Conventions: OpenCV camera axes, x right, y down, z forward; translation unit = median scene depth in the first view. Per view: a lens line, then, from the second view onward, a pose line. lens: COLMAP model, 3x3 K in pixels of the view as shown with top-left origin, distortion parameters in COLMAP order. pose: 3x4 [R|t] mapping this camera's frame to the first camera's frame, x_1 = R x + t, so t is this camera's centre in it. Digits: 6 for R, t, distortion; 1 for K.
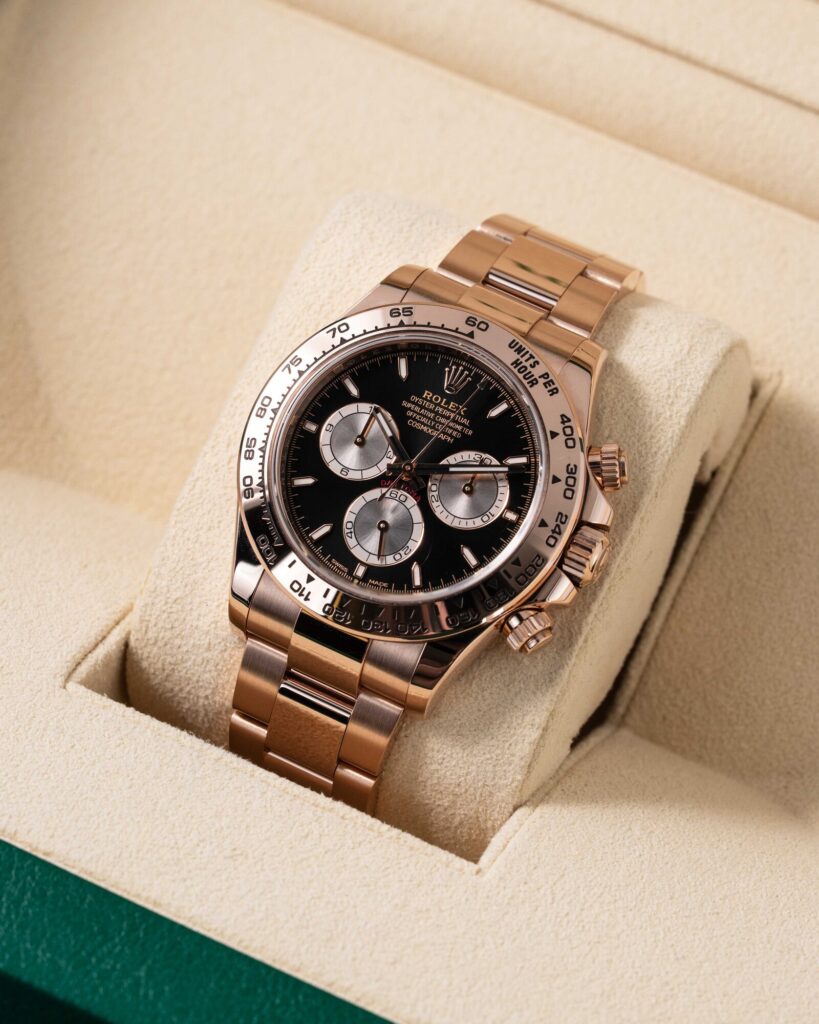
lens RADIAL K [[5383.2, 0, 404.6], [0, 5383.2, 512.0], [0, 0, 1]] dist [0.198427, 0.000000]
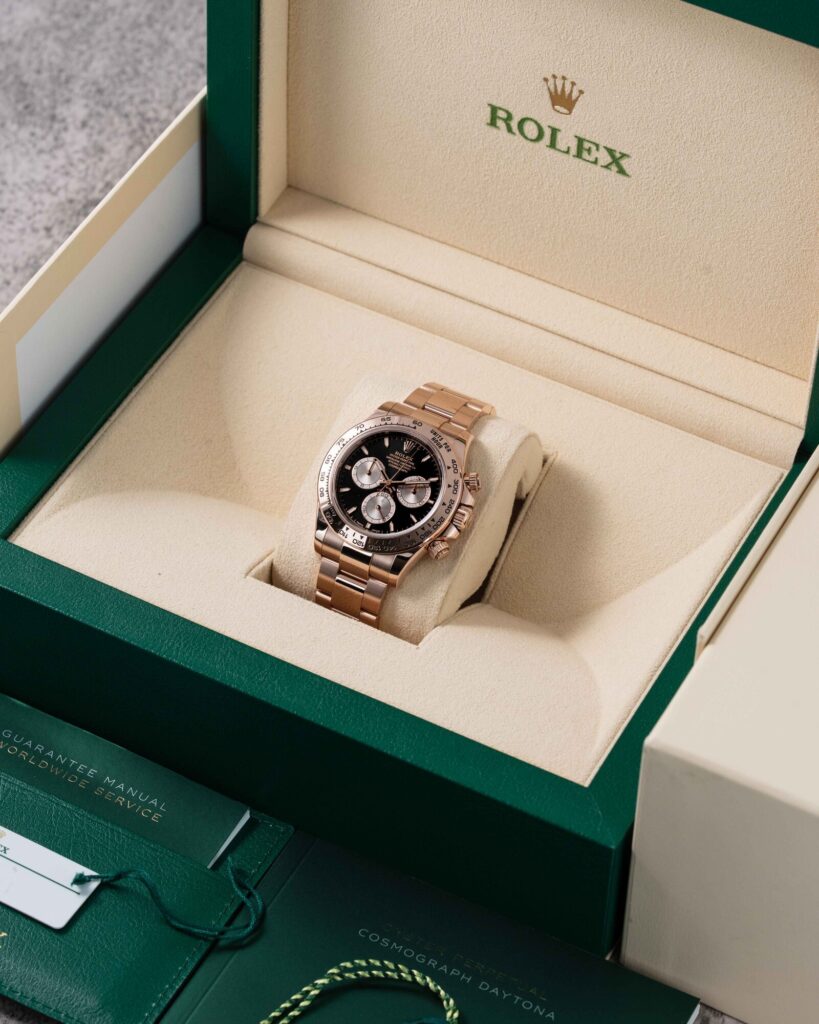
lens RADIAL K [[5383.2, 0, 410.0], [0, 5383.2, 511.9], [0, 0, 1]] dist [0.198427, 0.000000]
pose [[0.998921, -0.010833, -0.045170, 0.117243], [0.006761, 0.995979, -0.089329, 0.216563], [0.045957, 0.088927, 0.994977, -1.363768]]
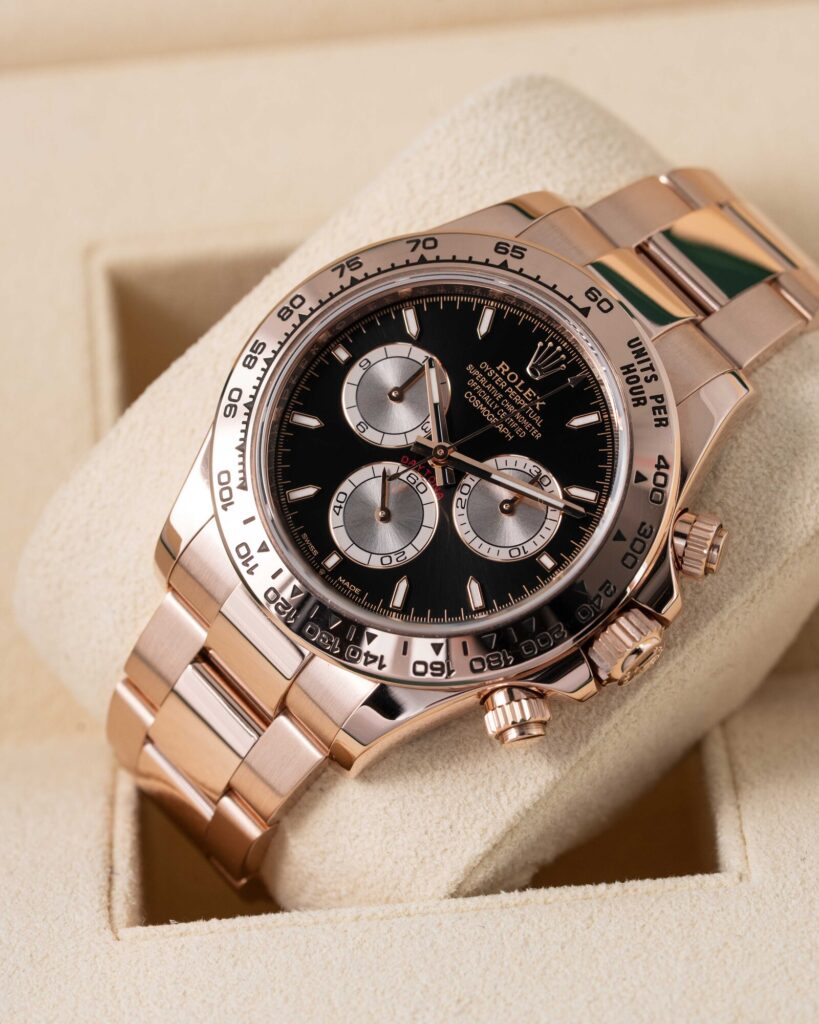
lens RADIAL K [[5383.2, 0, 408.2], [0, 5383.2, 519.5], [0, 0, 1]] dist [0.198427, 0.000000]
pose [[0.935203, 0.343625, -0.085545, 0.062475], [-0.340130, 0.938884, 0.052994, -0.036943], [0.098527, -0.020464, 0.994924, 0.262898]]
